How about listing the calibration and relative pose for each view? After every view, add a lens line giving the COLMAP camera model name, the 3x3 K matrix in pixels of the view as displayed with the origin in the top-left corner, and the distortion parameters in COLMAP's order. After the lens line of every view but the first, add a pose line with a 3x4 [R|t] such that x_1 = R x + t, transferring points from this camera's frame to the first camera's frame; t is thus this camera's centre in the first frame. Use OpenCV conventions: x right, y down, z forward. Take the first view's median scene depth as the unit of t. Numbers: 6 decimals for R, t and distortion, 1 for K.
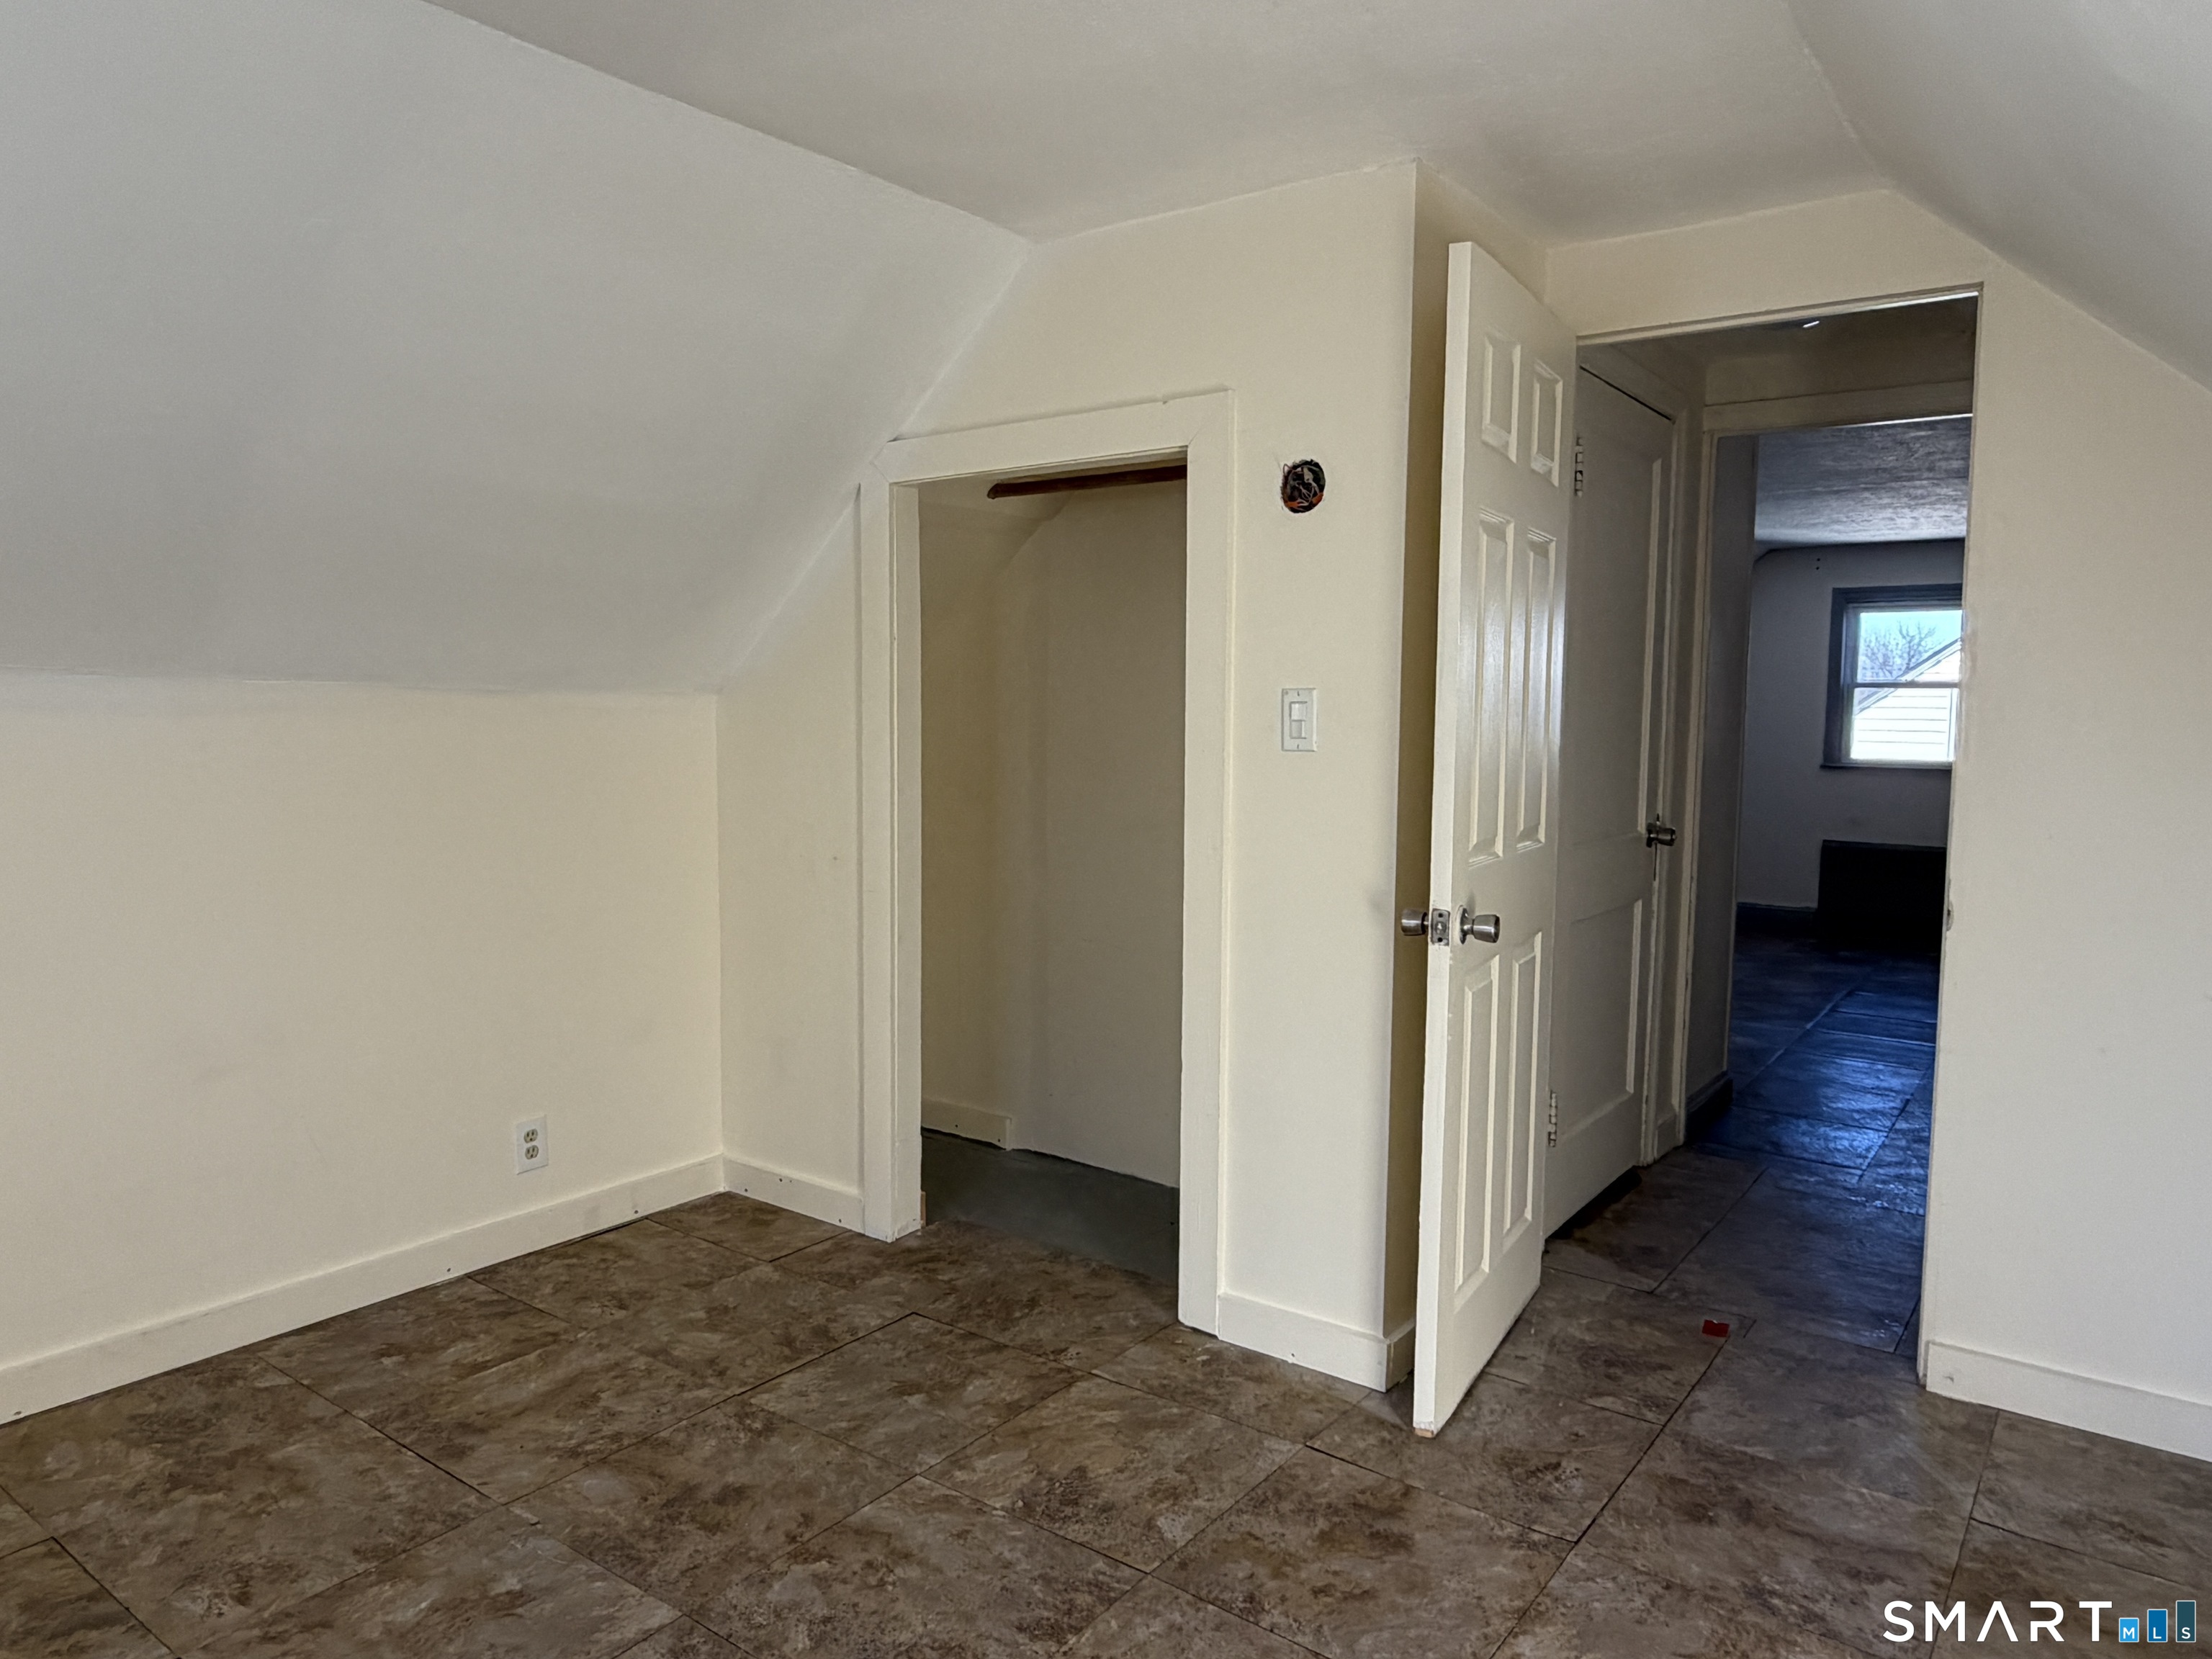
lens RADIAL K [[1437.1, 0, 1086.5], [0, 1437.1, 823.3], [0, 0, 1]] dist [-0.000717, 0.000887]
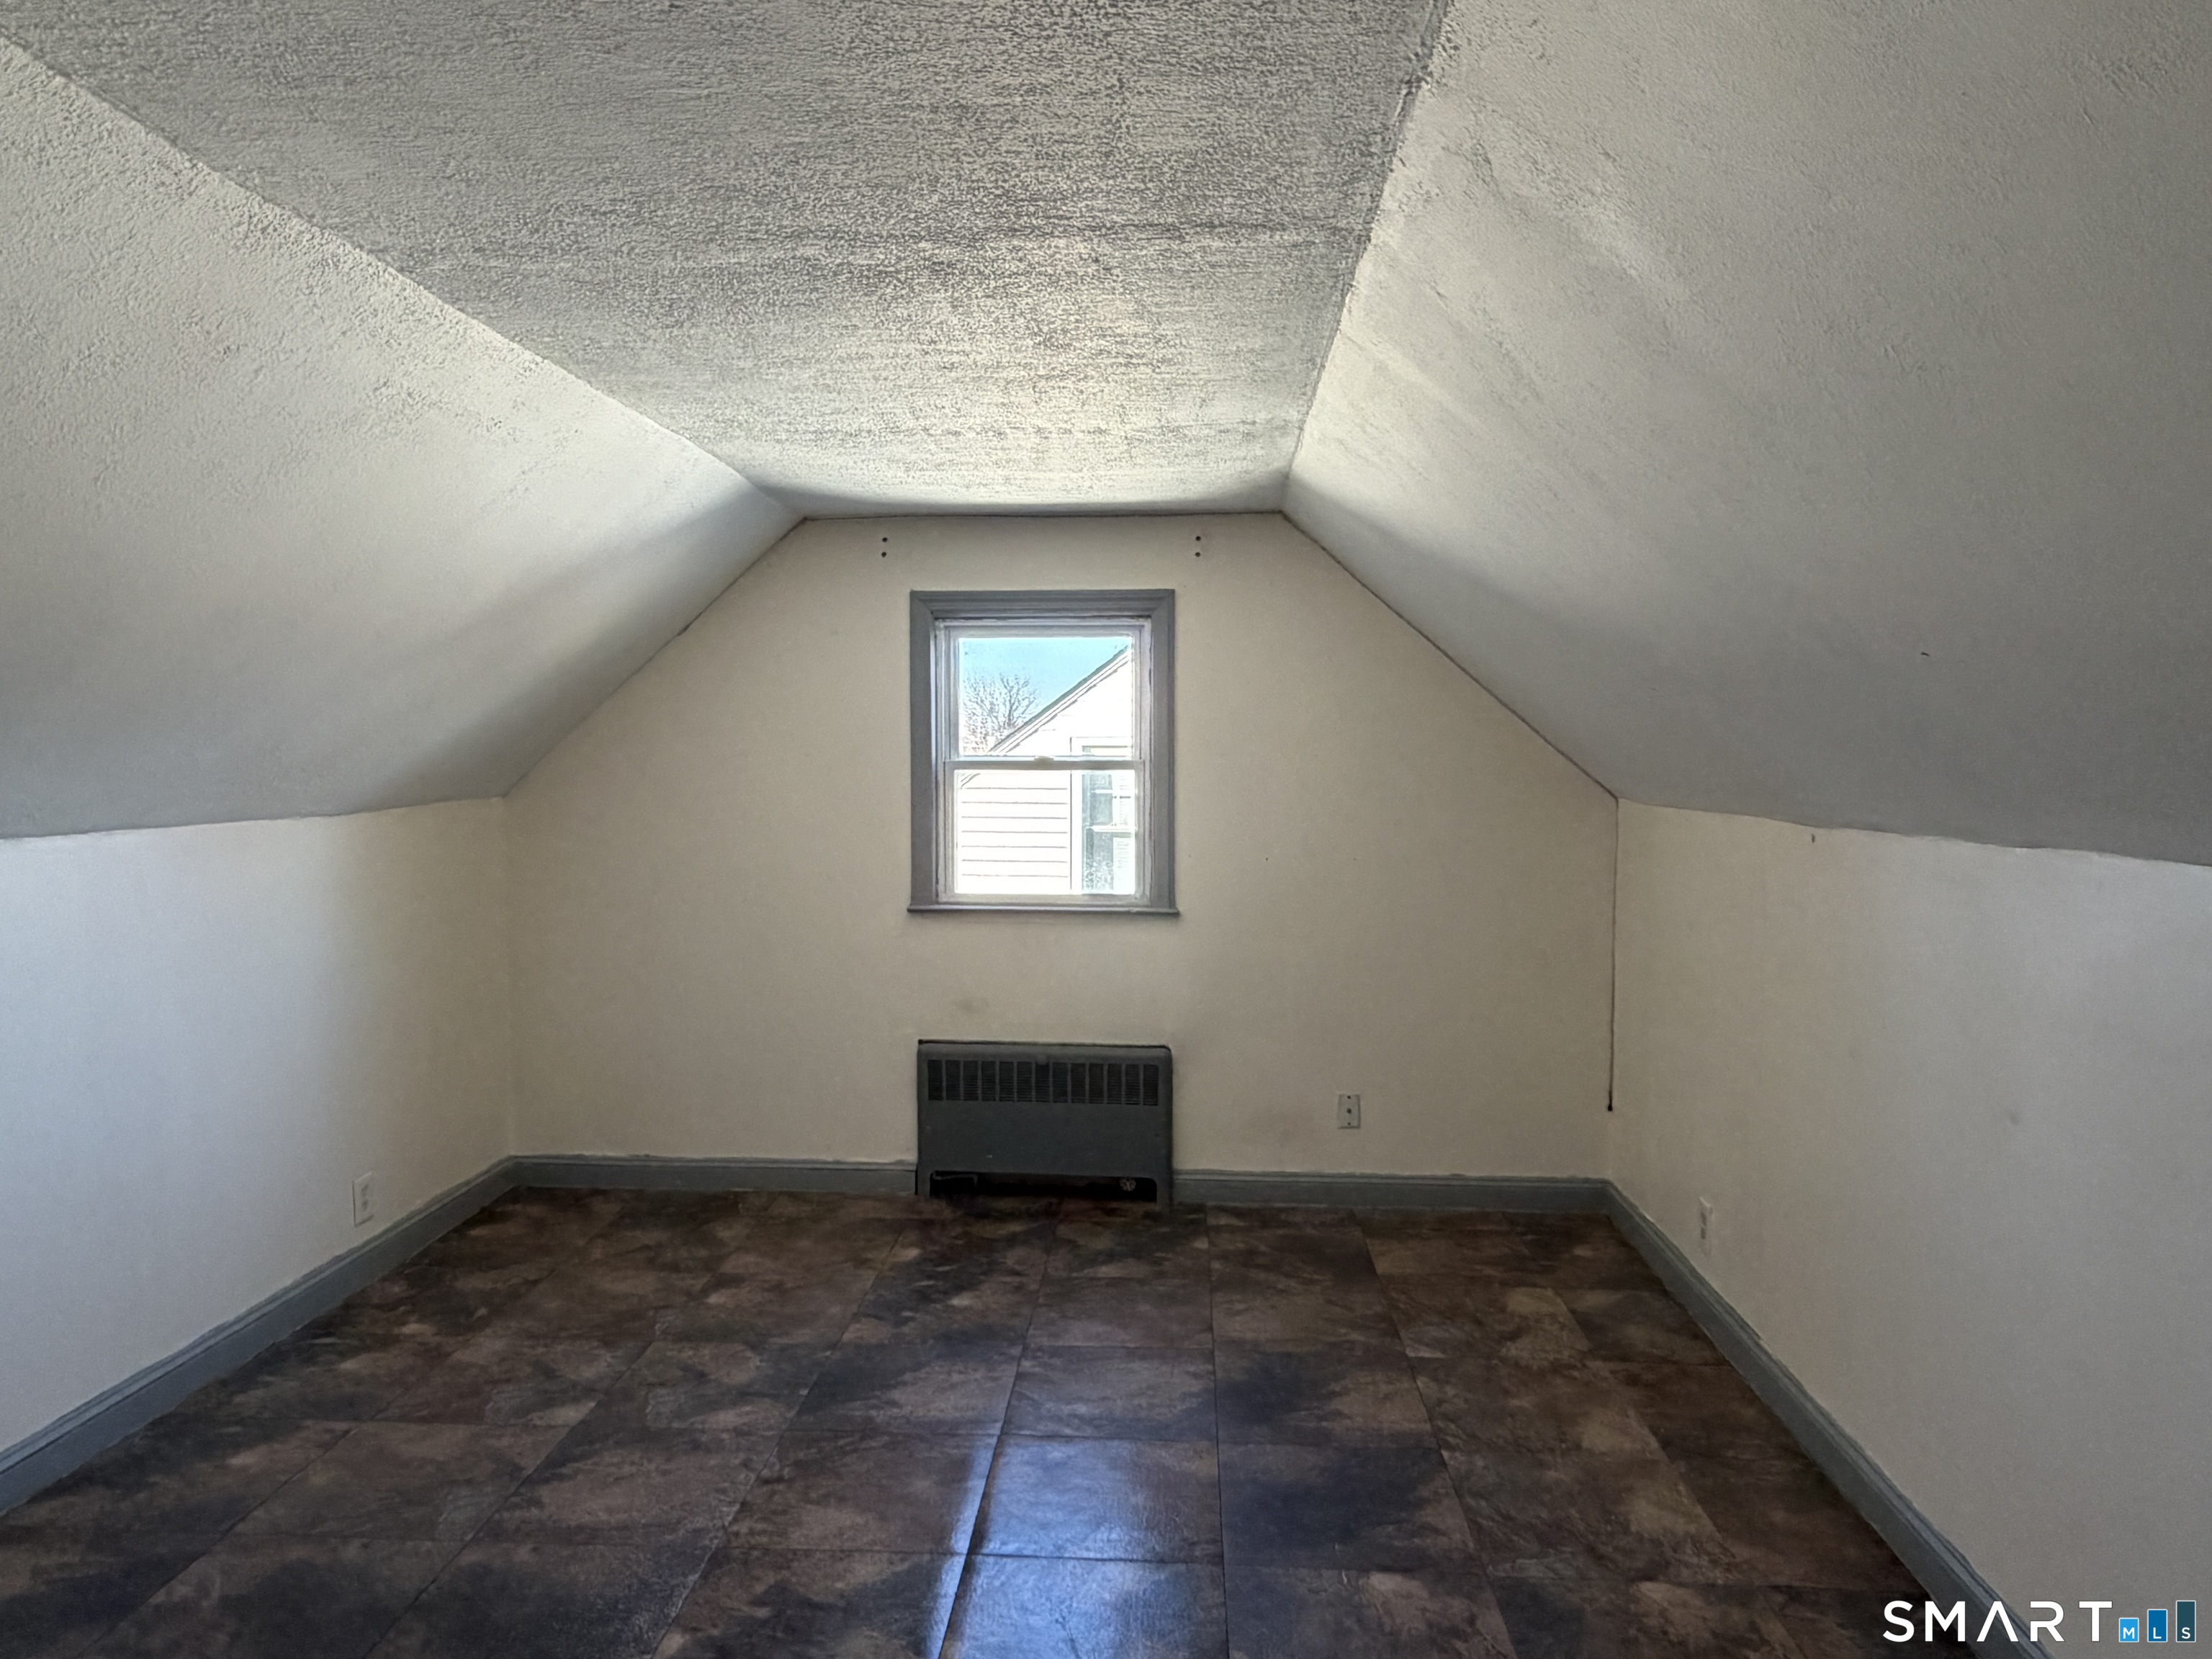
lens RADIAL K [[1437.1, 0, 1086.5], [0, 1437.1, 823.3], [0, 0, 1]] dist [-0.000717, 0.000887]
pose [[0.836804, -0.029707, 0.546696, 0.269220], [0.055868, 0.997948, -0.031288, -0.051963], [-0.544644, 0.056725, 0.836747, 0.501852]]
